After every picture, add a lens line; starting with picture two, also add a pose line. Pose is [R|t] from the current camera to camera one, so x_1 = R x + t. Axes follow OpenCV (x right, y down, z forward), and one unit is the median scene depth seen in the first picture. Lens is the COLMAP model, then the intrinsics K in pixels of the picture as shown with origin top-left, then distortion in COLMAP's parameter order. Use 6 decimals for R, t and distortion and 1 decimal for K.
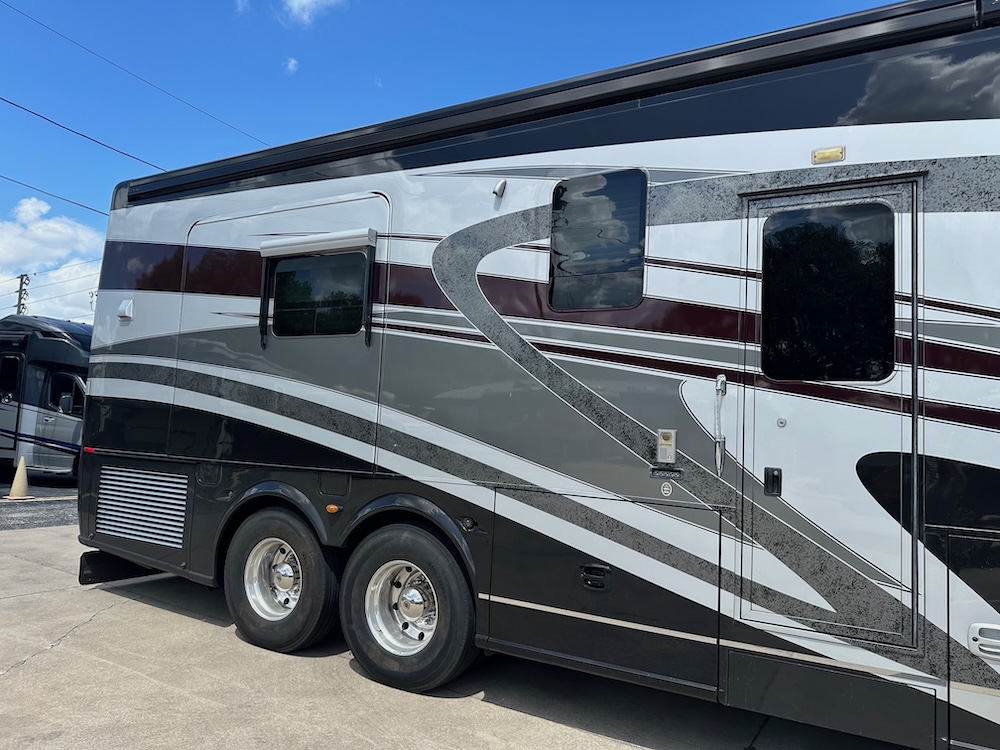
lens RADIAL K [[700.4, 0, 498.7], [0, 700.4, 366.4], [0, 0, 1]] dist [0.083795, -0.115244]
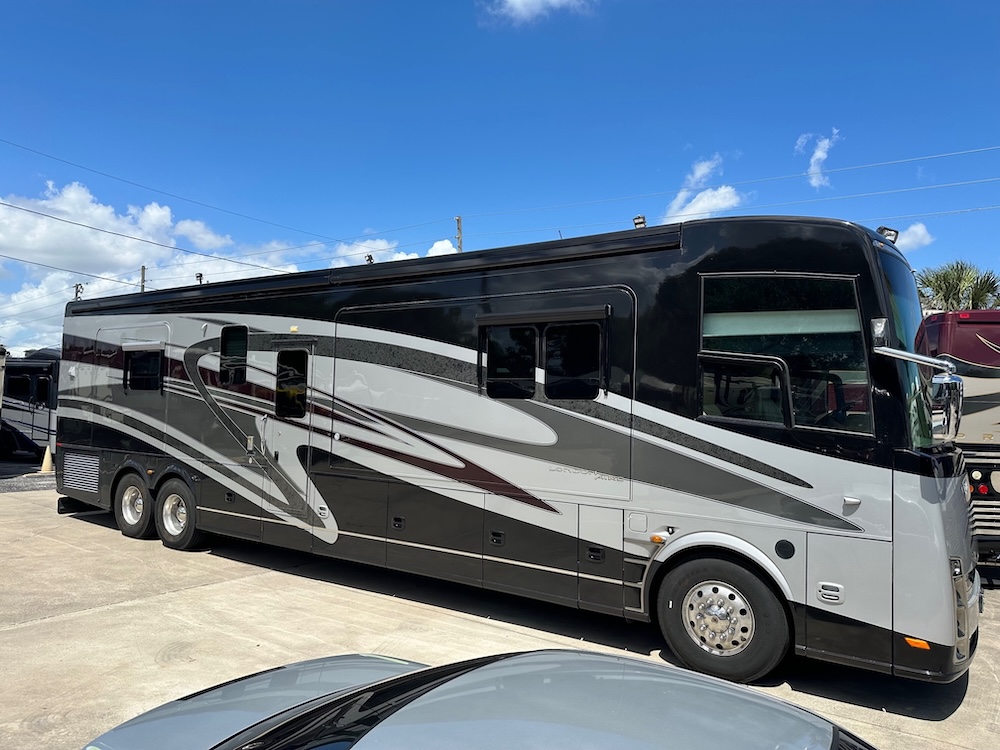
lens RADIAL K [[702.7, 0, 503.0], [0, 702.7, 372.4], [0, 0, 1]] dist [0.054801, -0.072985]
pose [[0.996982, -0.024780, -0.073576, 1.106802], [0.028082, 0.998629, 0.044183, -0.184259], [0.072381, -0.046116, 0.996310, -1.175857]]
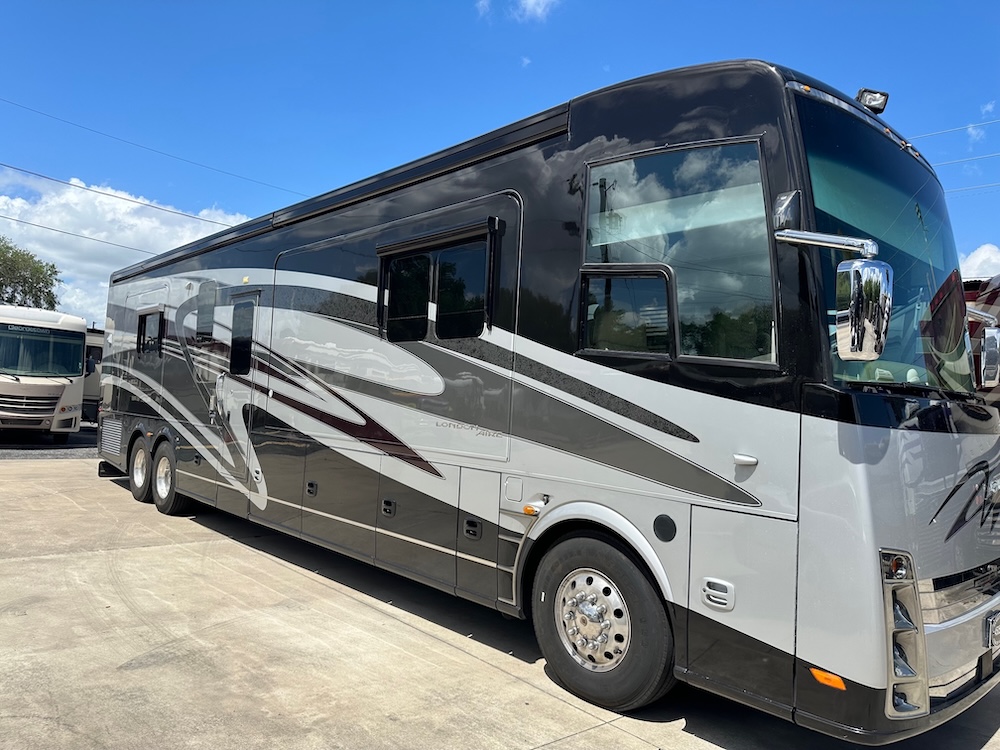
lens RADIAL K [[700.4, 0, 498.7], [0, 700.4, 366.4], [0, 0, 1]] dist [0.083795, -0.115244]
pose [[0.955070, -0.014162, -0.296043, 1.564467], [0.021420, 0.999544, 0.021288, -0.031897], [0.295607, -0.026673, 0.954937, -0.817502]]
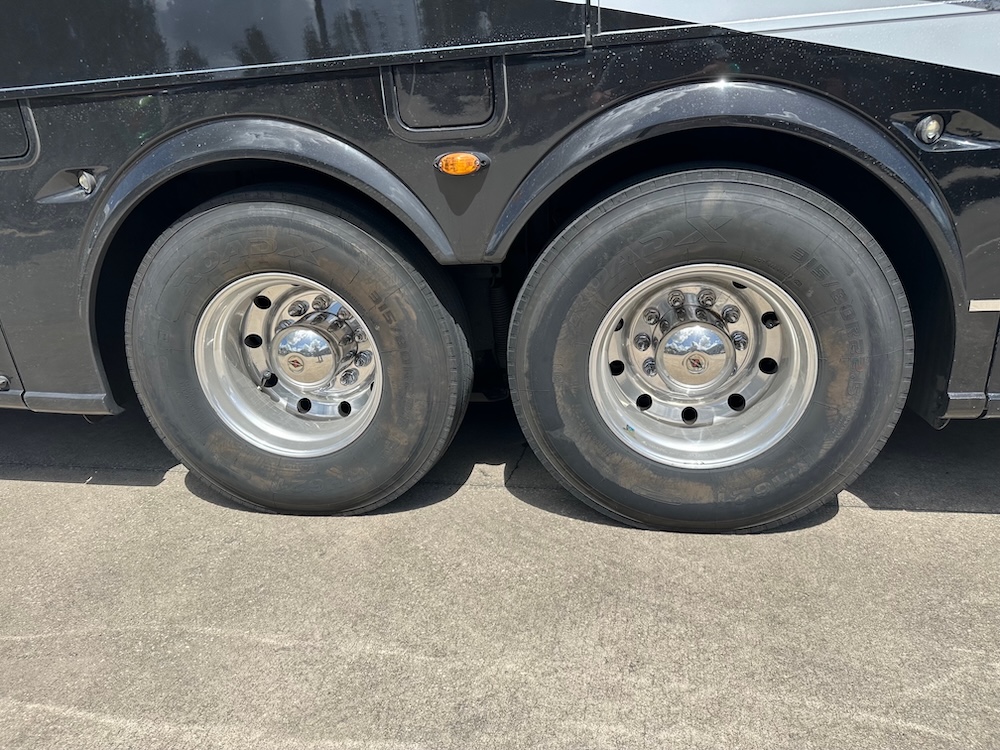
lens RADIAL K [[700.4, 0, 498.7], [0, 700.4, 366.4], [0, 0, 1]] dist [0.083795, -0.115244]
pose [[0.927345, -0.216408, 0.305285, -0.385513], [0.074746, 0.906498, 0.415541, 0.162204], [-0.366666, -0.362531, 0.856812, 0.710038]]
